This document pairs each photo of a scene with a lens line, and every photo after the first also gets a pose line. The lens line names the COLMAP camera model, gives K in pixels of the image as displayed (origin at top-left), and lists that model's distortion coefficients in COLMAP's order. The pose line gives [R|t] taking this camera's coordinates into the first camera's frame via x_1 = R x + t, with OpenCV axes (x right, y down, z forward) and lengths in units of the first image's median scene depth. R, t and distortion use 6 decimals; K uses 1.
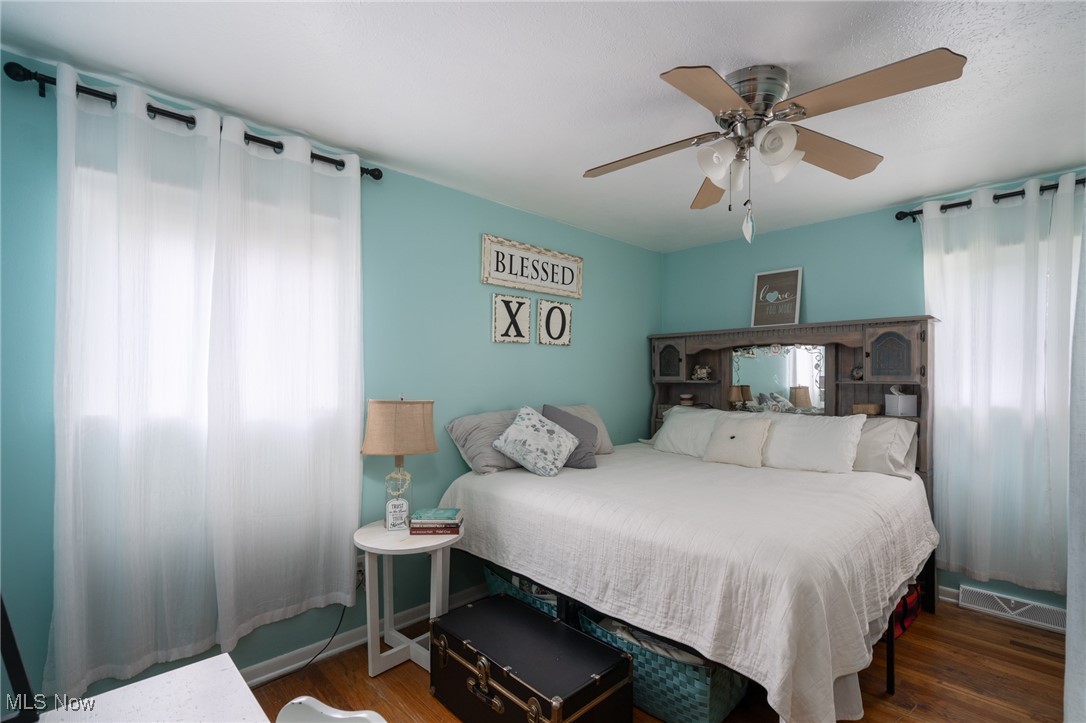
lens RADIAL K [[501.7, 0, 536.9], [0, 501.7, 365.1], [0, 0, 1]] dist [-0.001117, 0.000020]
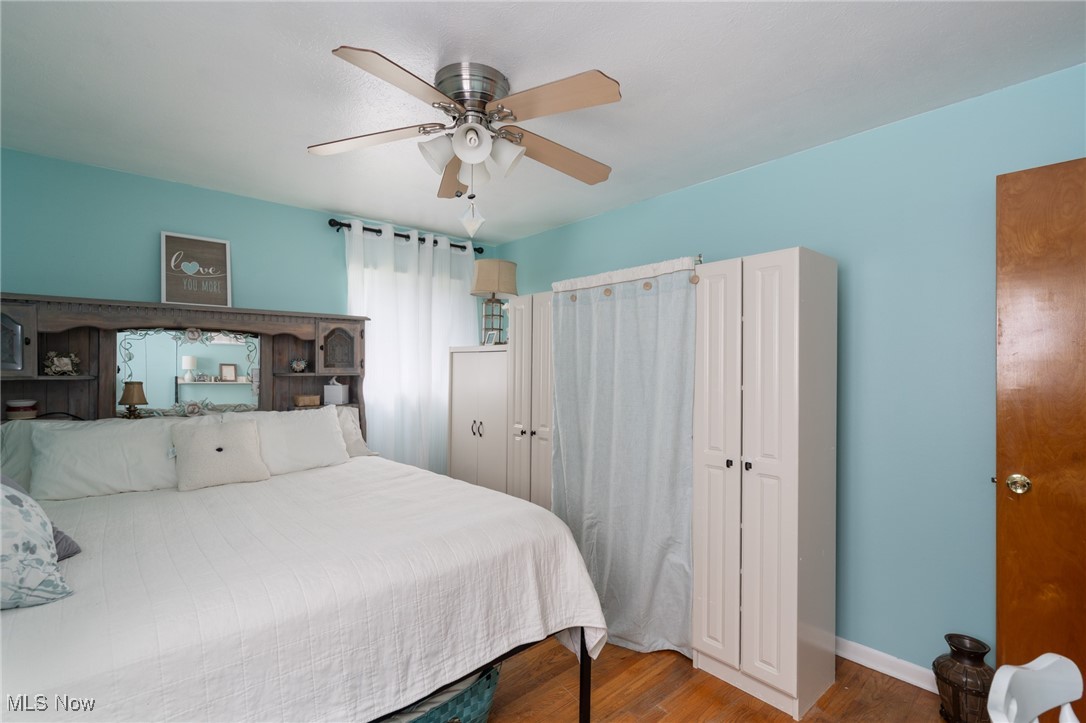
lens RADIAL K [[501.7, 0, 536.9], [0, 501.7, 365.1], [0, 0, 1]] dist [-0.001117, 0.000020]
pose [[0.026843, 0.005624, 0.999624, -0.364098], [-0.019206, 0.999802, -0.005109, 0.011871], [-0.999455, -0.019061, 0.026946, 0.518214]]
